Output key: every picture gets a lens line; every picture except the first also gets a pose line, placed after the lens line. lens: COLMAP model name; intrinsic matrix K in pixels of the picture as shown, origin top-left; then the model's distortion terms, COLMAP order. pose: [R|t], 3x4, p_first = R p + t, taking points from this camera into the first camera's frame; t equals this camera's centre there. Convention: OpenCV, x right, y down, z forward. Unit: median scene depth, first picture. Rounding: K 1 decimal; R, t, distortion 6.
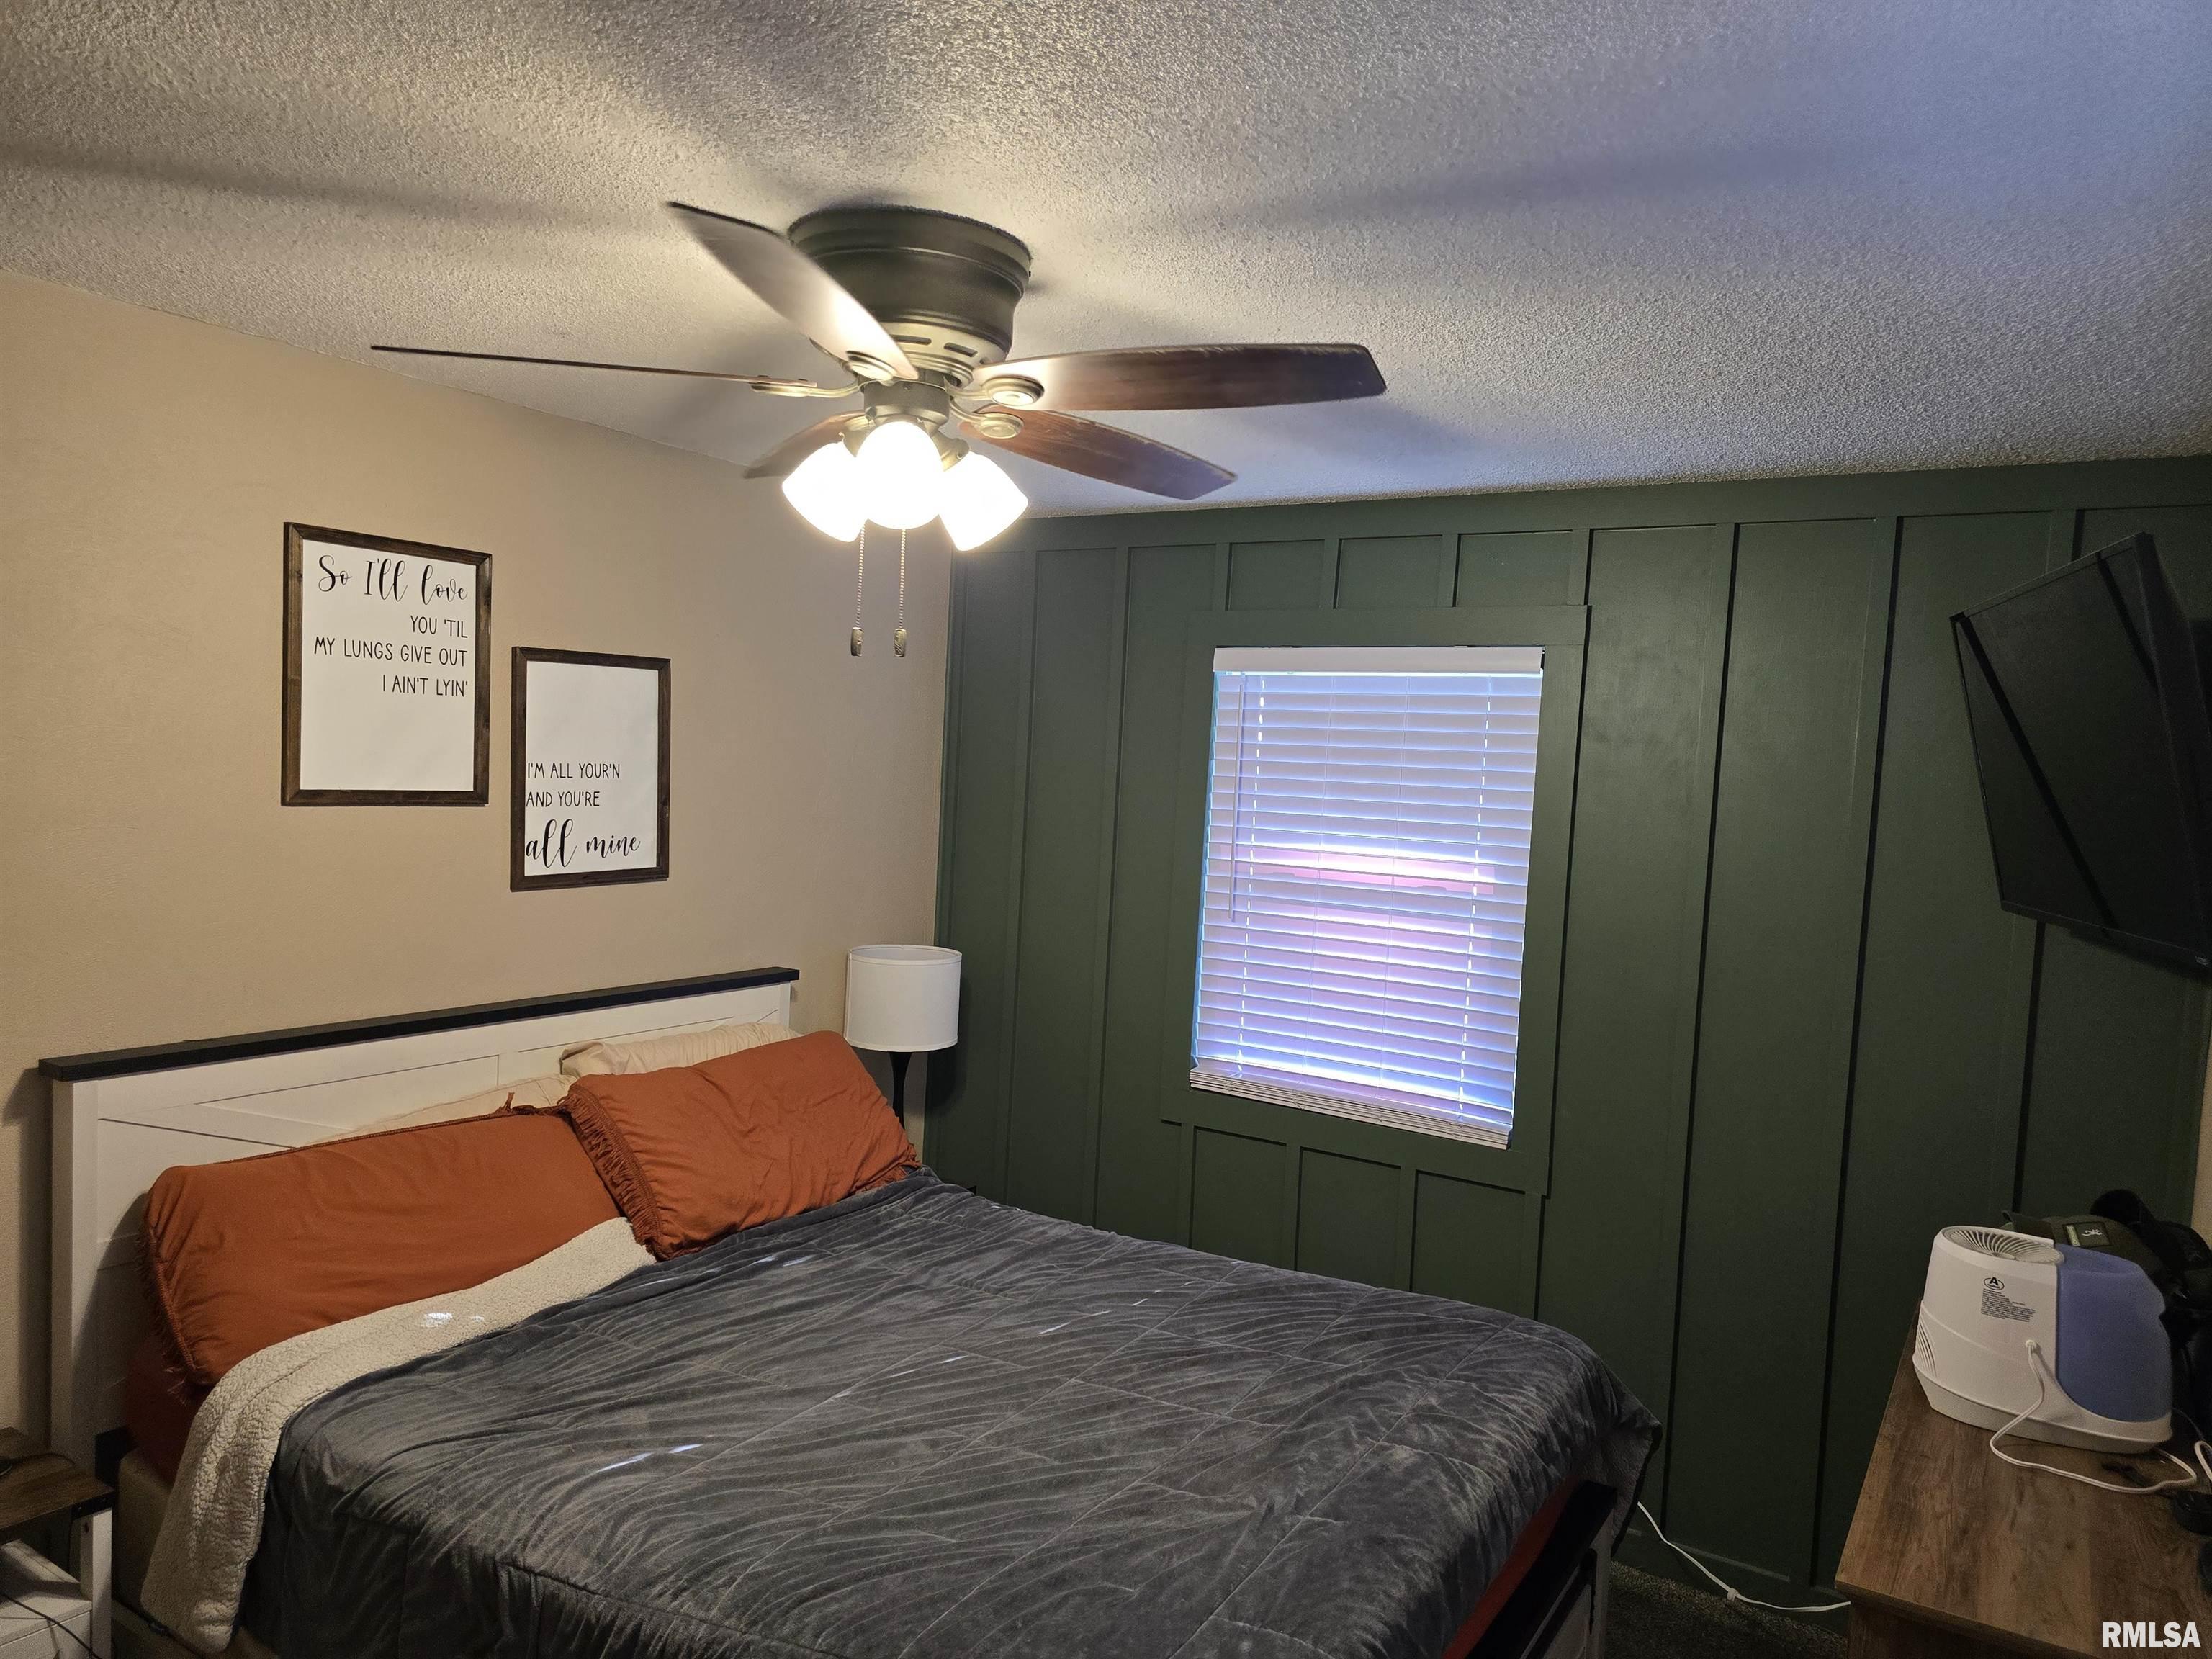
lens RADIAL K [[1472.4, 0, 1090.8], [0, 1472.4, 826.7], [0, 0, 1]] dist [0.039816, -0.036949]
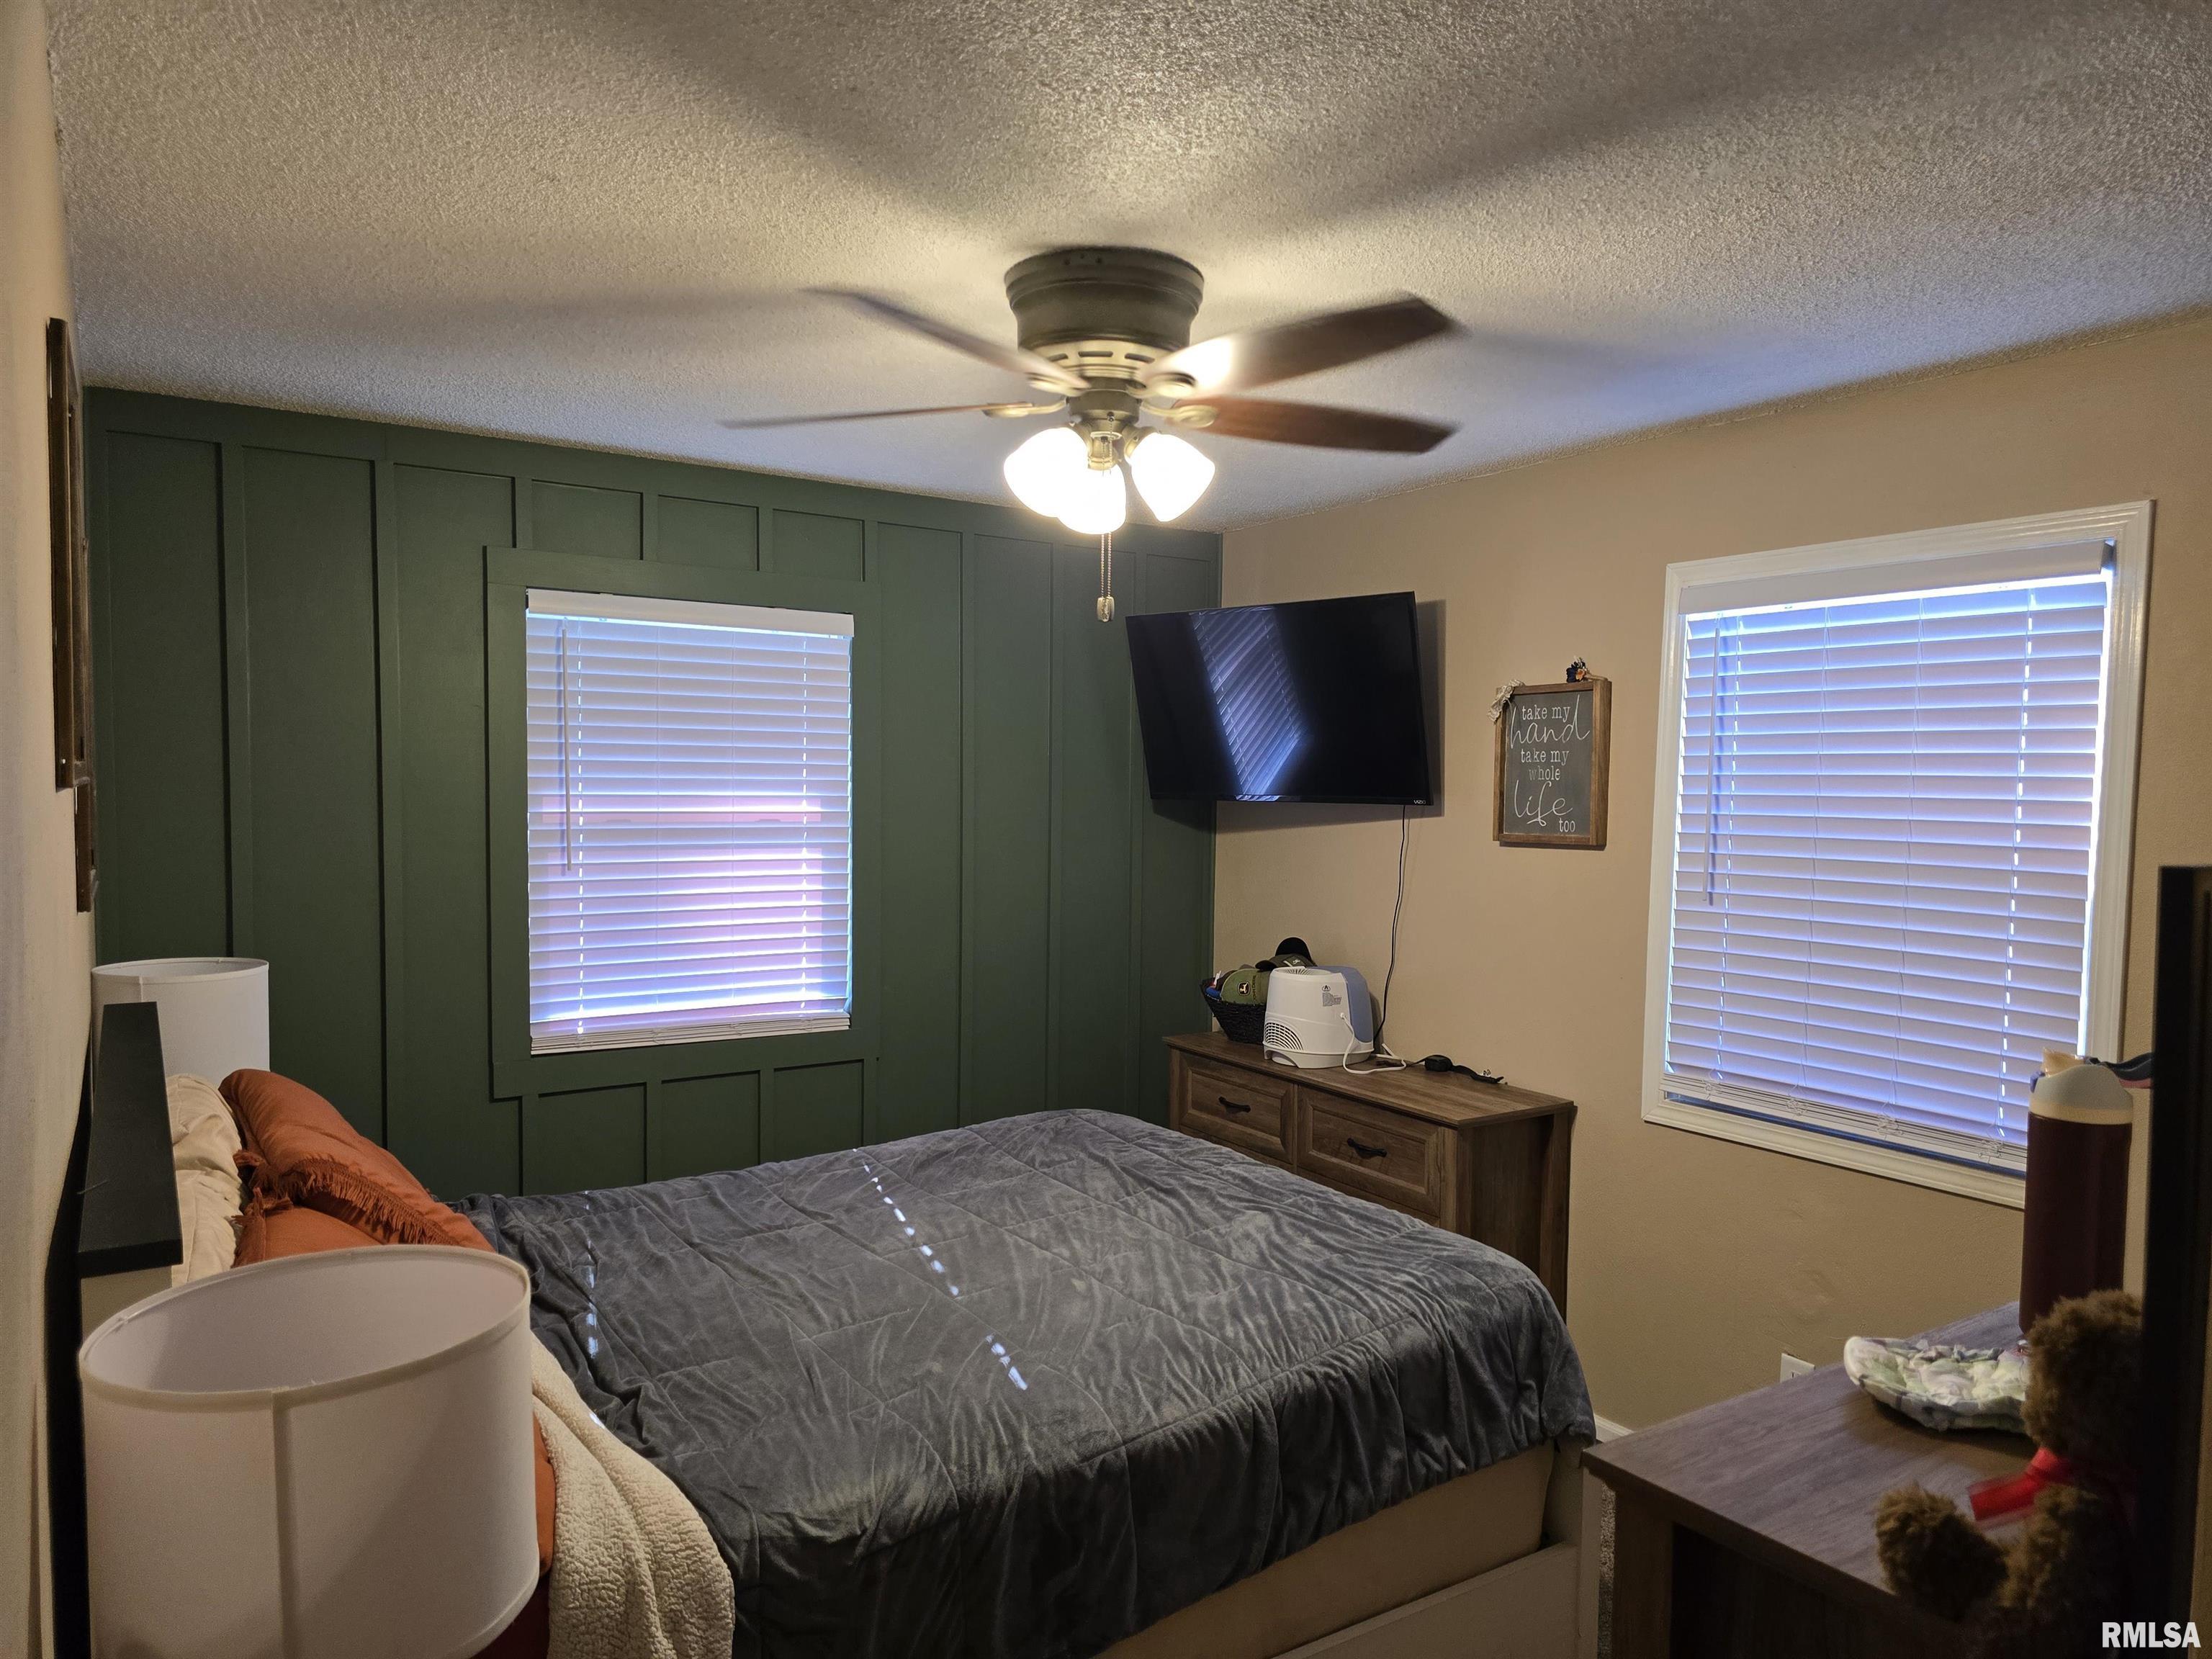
lens RADIAL K [[1472.4, 0, 1086.9], [0, 1472.4, 838.2], [0, 0, 1]] dist [0.039816, -0.036949]
pose [[0.429025, -0.074387, 0.900225, -0.692441], [0.054046, 0.996932, 0.056621, 0.004101], [-0.901674, 0.024362, 0.431729, 0.295061]]
